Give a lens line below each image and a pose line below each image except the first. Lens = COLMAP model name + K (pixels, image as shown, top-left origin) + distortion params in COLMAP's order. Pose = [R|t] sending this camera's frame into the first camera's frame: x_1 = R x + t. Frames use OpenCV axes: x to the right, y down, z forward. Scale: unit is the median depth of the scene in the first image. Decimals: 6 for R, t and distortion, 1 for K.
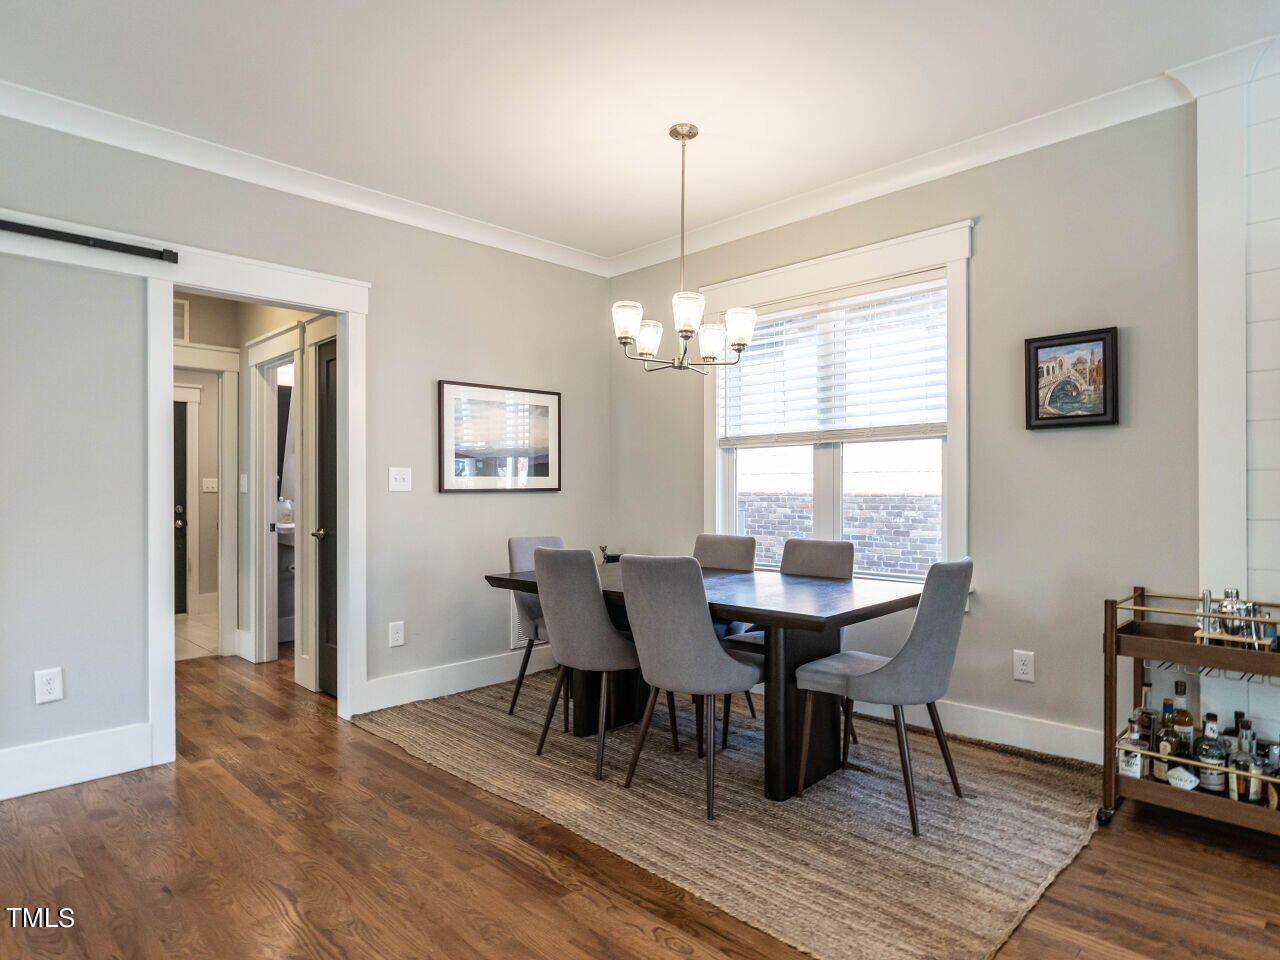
lens RADIAL K [[736.7, 0, 639.3], [0, 736.7, 486.5], [0, 0, 1]] dist [-0.002538, 0.000526]
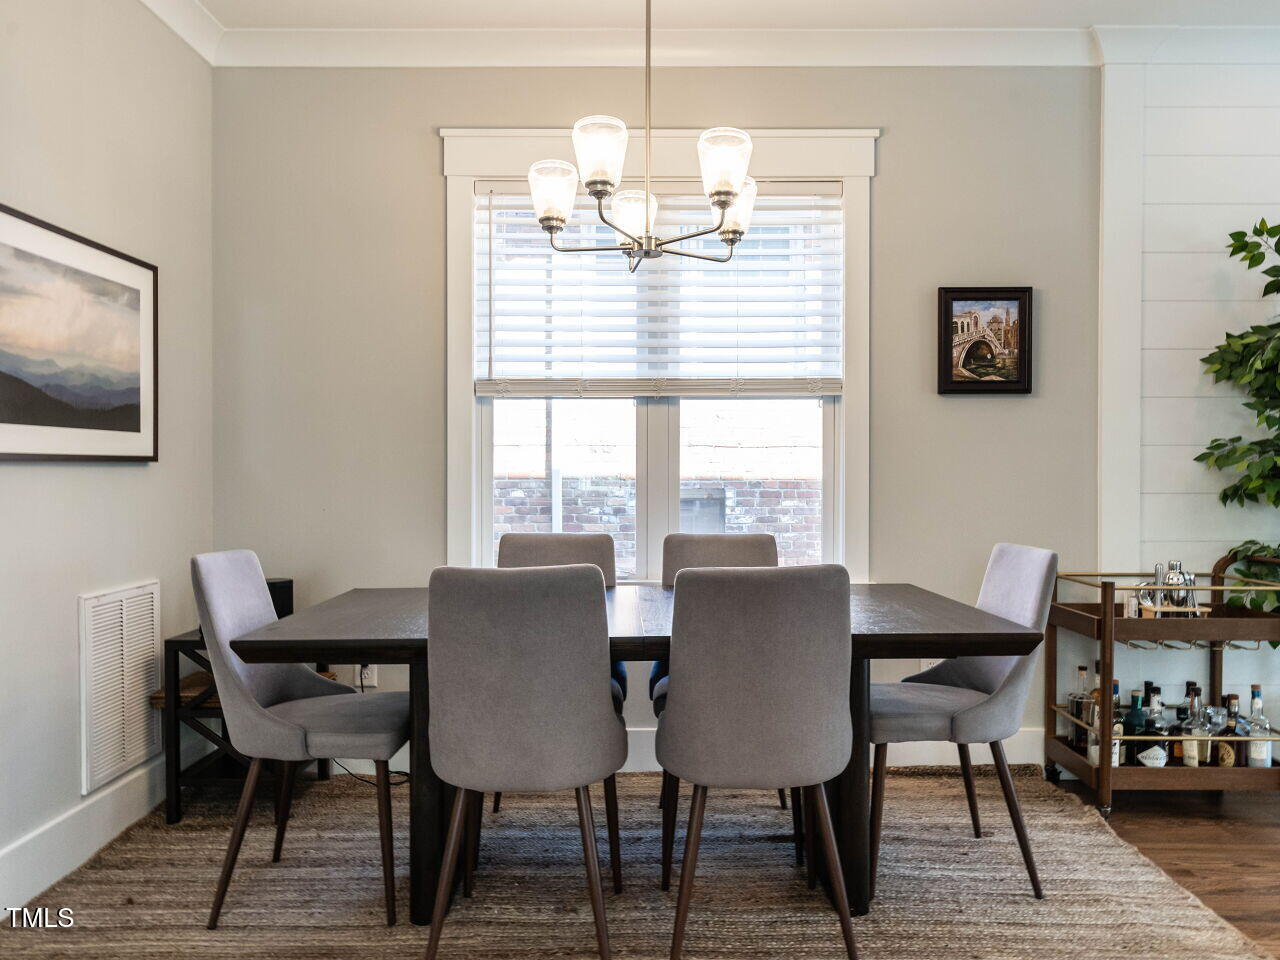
lens RADIAL K [[952.8, 0, 648.2], [0, 952.8, 490.6], [0, 0, 1]] dist [0.006694, -0.002447]
pose [[0.708962, -0.008727, 0.705192, -0.503121], [-0.006016, 0.999812, 0.018421, 0.017380], [-0.705221, -0.017302, 0.708777, 0.457279]]
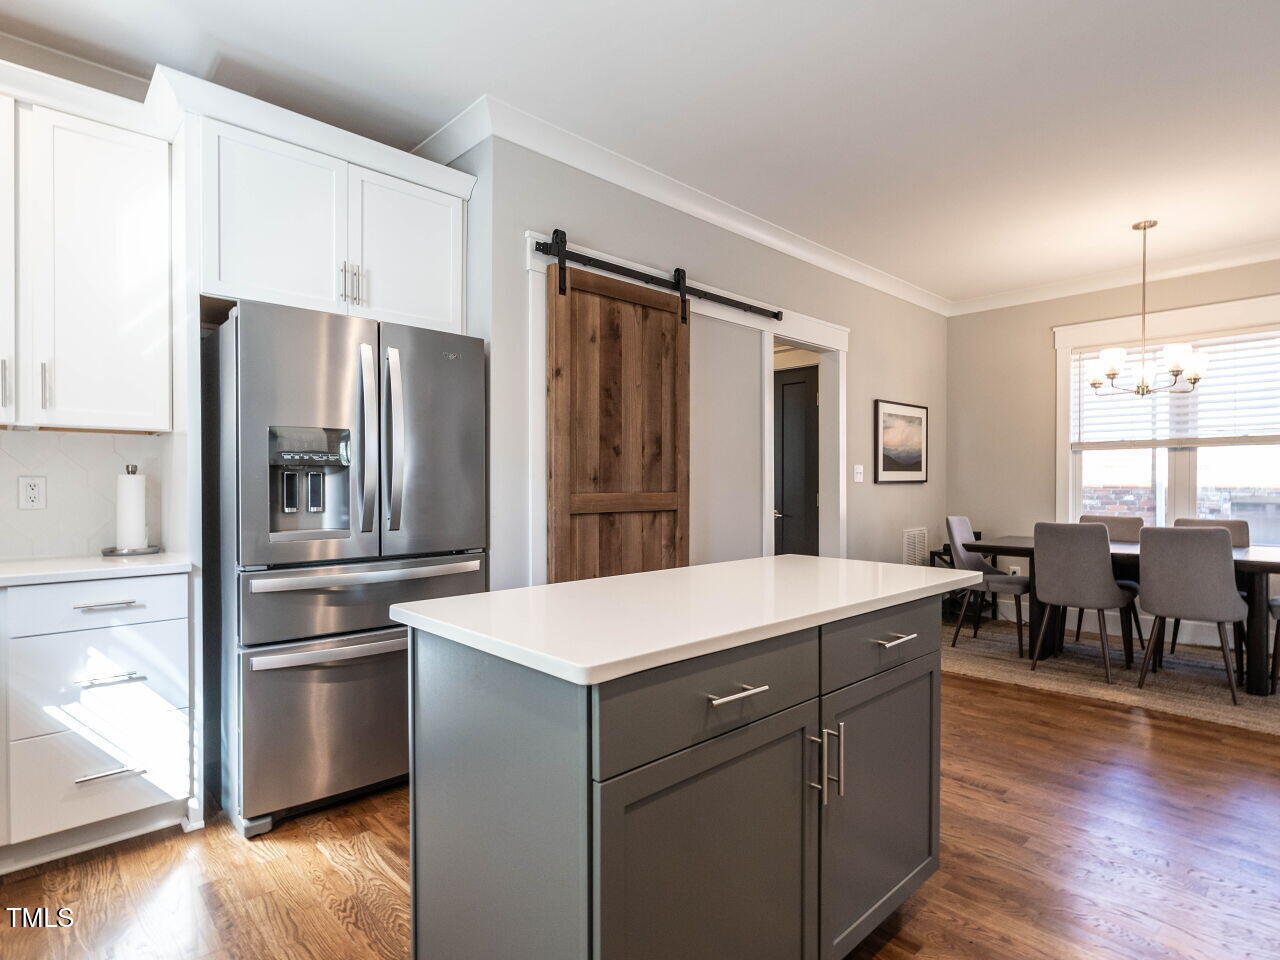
lens RADIAL K [[674.0, 0, 648.8], [0, 674.0, 481.5], [0, 0, 1]] dist [-0.003962, 0.001160]
pose [[0.999793, 0.002781, -0.020178, -0.878270], [-0.002691, 0.999986, 0.004472, 0.000449], [0.020191, -0.004417, 0.999786, -0.308642]]
